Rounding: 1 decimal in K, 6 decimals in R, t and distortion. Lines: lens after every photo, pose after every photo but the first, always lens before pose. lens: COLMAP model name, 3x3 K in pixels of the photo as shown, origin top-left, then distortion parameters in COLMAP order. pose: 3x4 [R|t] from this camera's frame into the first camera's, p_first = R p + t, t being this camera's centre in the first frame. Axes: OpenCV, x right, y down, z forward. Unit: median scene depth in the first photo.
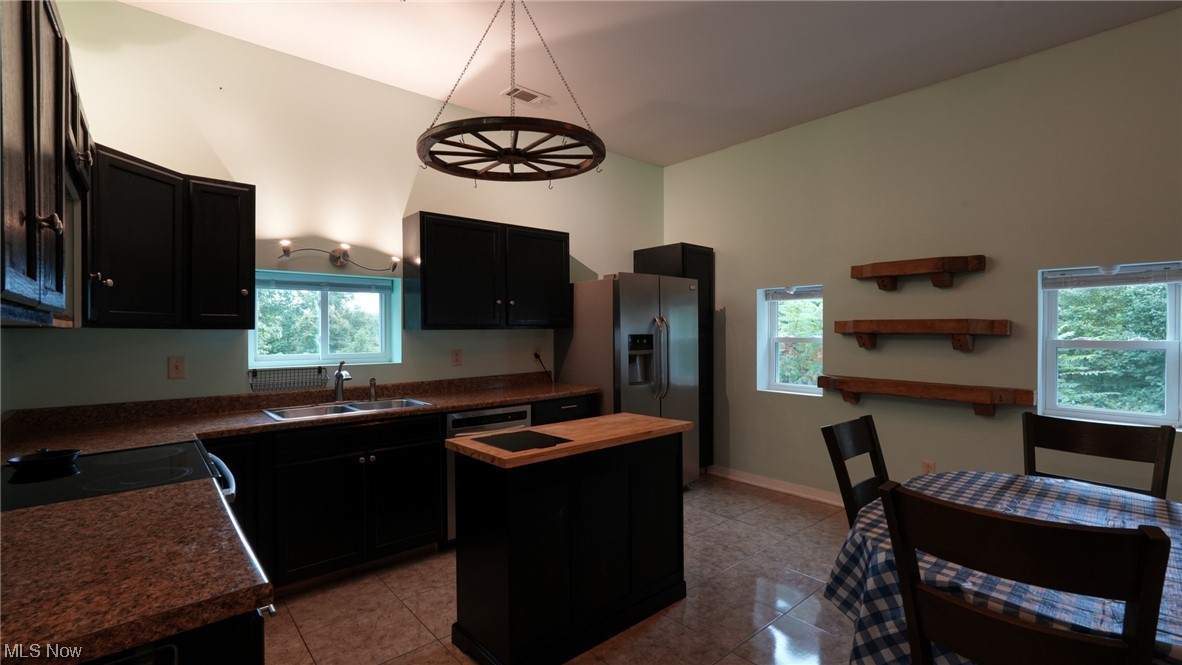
lens RADIAL K [[518.7, 0, 591.0], [0, 518.7, 332.5], [0, 0, 1]] dist [-0.003638, -0.000097]
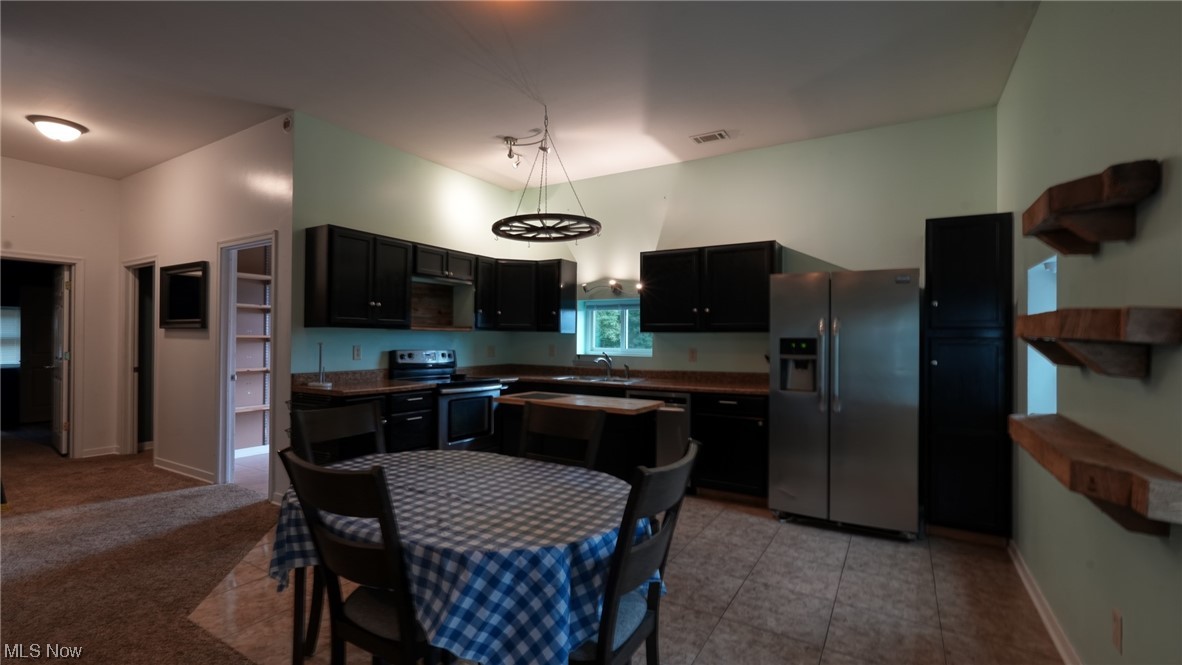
lens RADIAL K [[513.9, 0, 591.0], [0, 513.9, 332.5], [0, 0, 1]] dist [-0.000831, -0.000011]
pose [[0.311400, -0.002017, -0.950277, 0.997135], [-0.012720, 0.999899, -0.006291, 0.004353], [0.950194, 0.014047, 0.311343, 0.415073]]
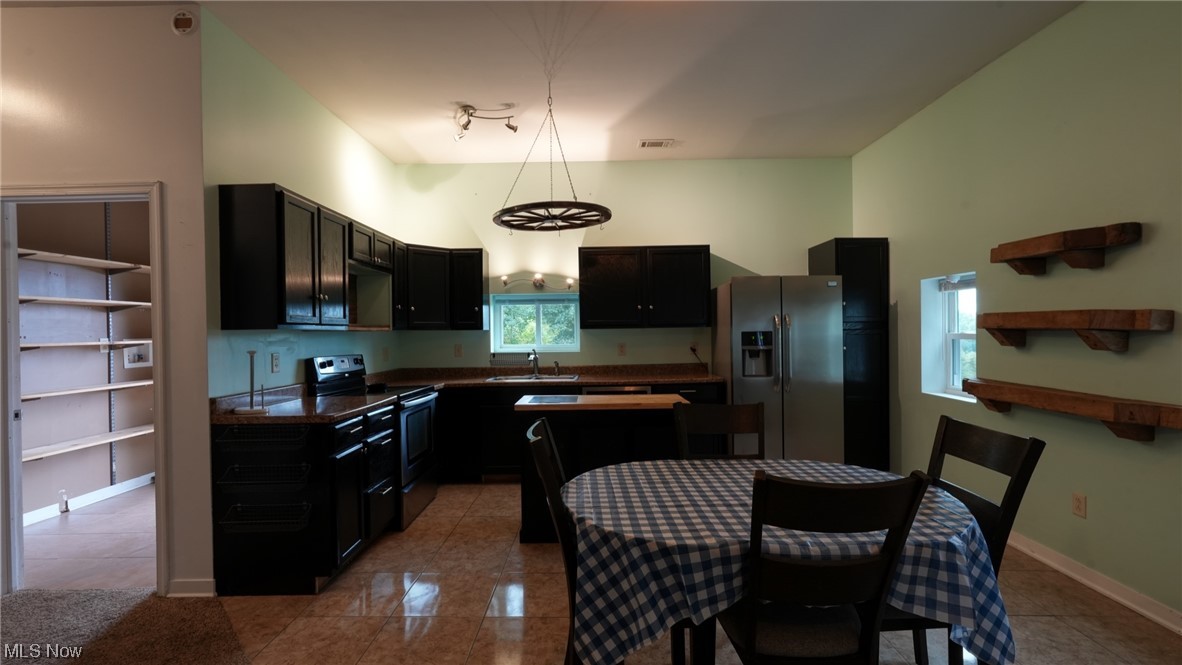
lens RADIAL K [[518.7, 0, 591.0], [0, 518.7, 332.5], [0, 0, 1]] dist [-0.003638, -0.000097]
pose [[0.748637, -0.003089, -0.662973, 0.650051], [0.007398, 0.999966, 0.003694, -0.000549], [0.662939, -0.007670, 0.748634, -0.063443]]
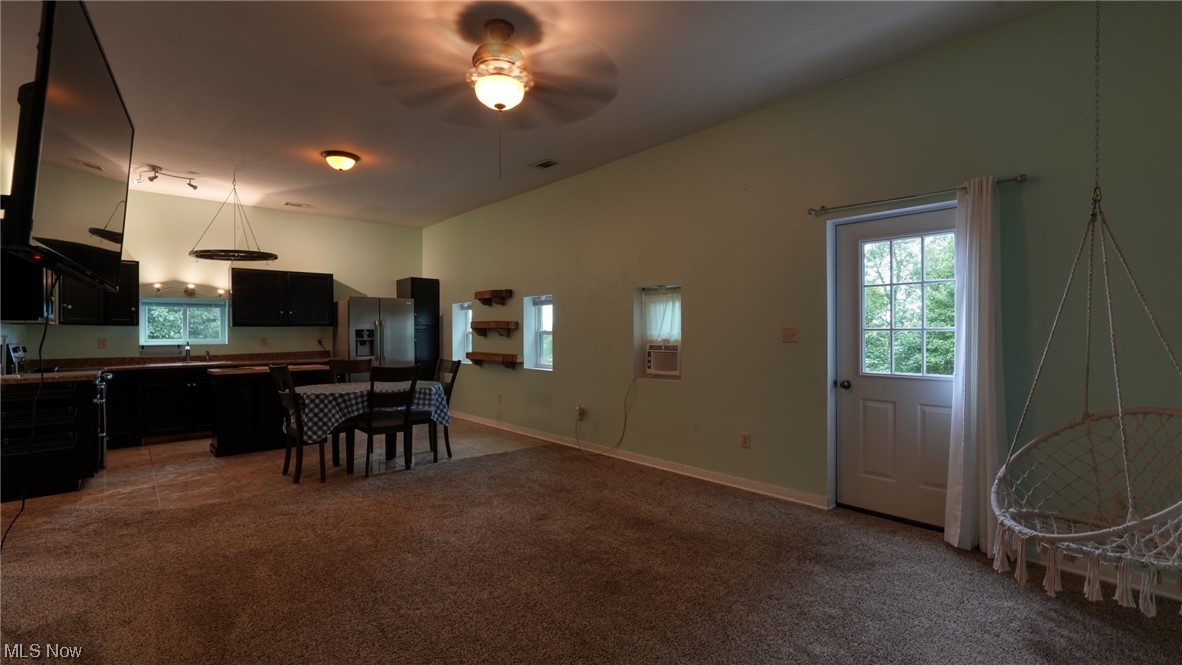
lens RADIAL K [[518.7, 0, 591.0], [0, 518.7, 332.5], [0, 0, 1]] dist [-0.003638, -0.000097]
pose [[0.999873, -0.001825, 0.015832, 1.016496], [0.001896, 0.999988, -0.004491, 0.028389], [-0.015824, 0.004521, 0.999865, -1.010545]]
